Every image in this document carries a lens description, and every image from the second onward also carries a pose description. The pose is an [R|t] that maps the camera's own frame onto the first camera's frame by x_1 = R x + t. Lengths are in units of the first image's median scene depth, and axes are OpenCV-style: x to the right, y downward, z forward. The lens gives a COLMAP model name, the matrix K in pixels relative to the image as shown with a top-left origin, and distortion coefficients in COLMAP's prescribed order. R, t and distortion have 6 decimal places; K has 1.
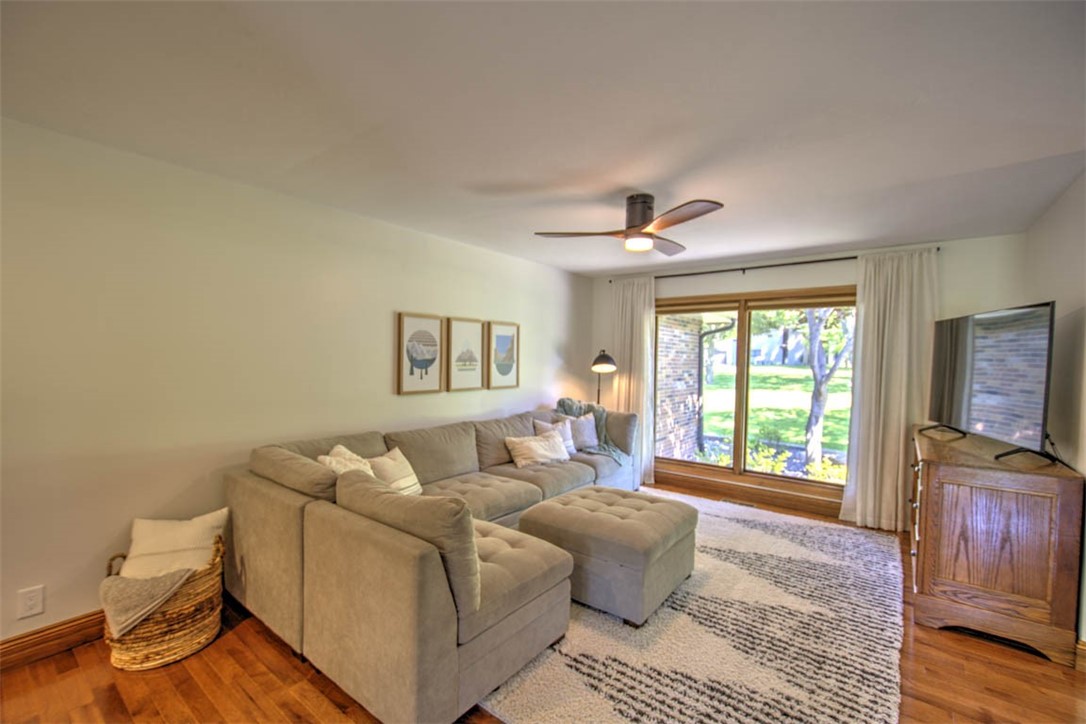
lens RADIAL K [[465.7, 0, 540.0], [0, 465.7, 371.8], [0, 0, 1]] dist [-0.000260, -0.000248]
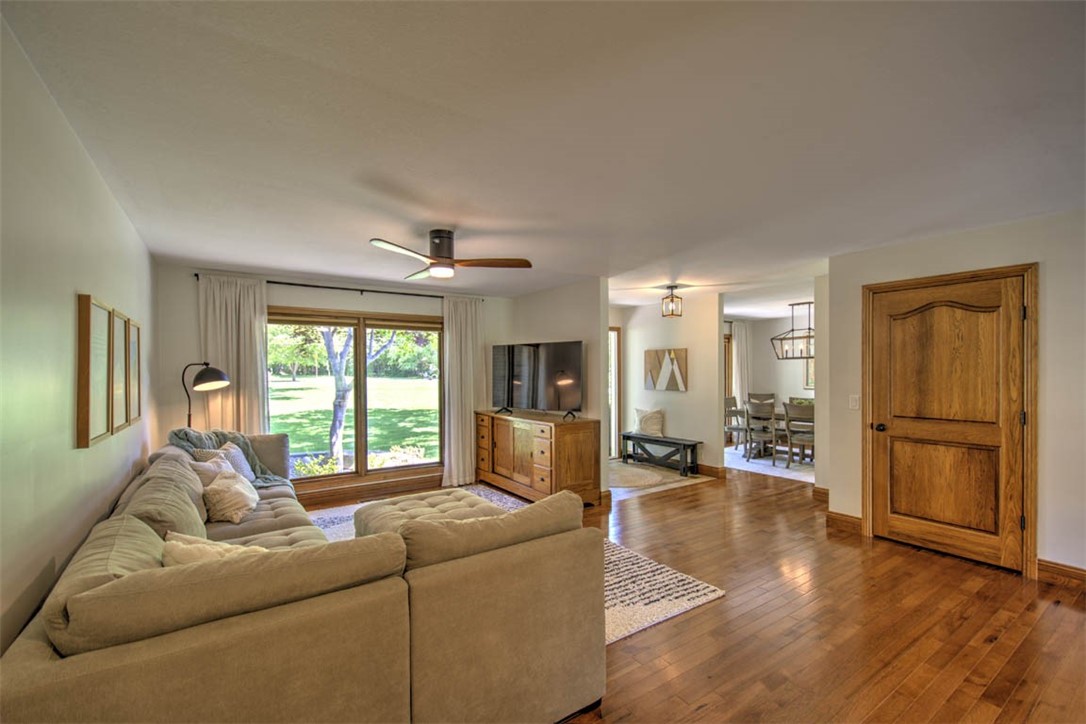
lens RADIAL K [[466.5, 0, 542.3], [0, 466.5, 375.3], [0, 0, 1]] dist [0.000379, -0.000043]
pose [[0.300029, -0.025269, 0.953595, -0.502601], [0.040083, 0.999100, 0.013863, -0.015946], [-0.953088, 0.034064, 0.300772, 0.259733]]
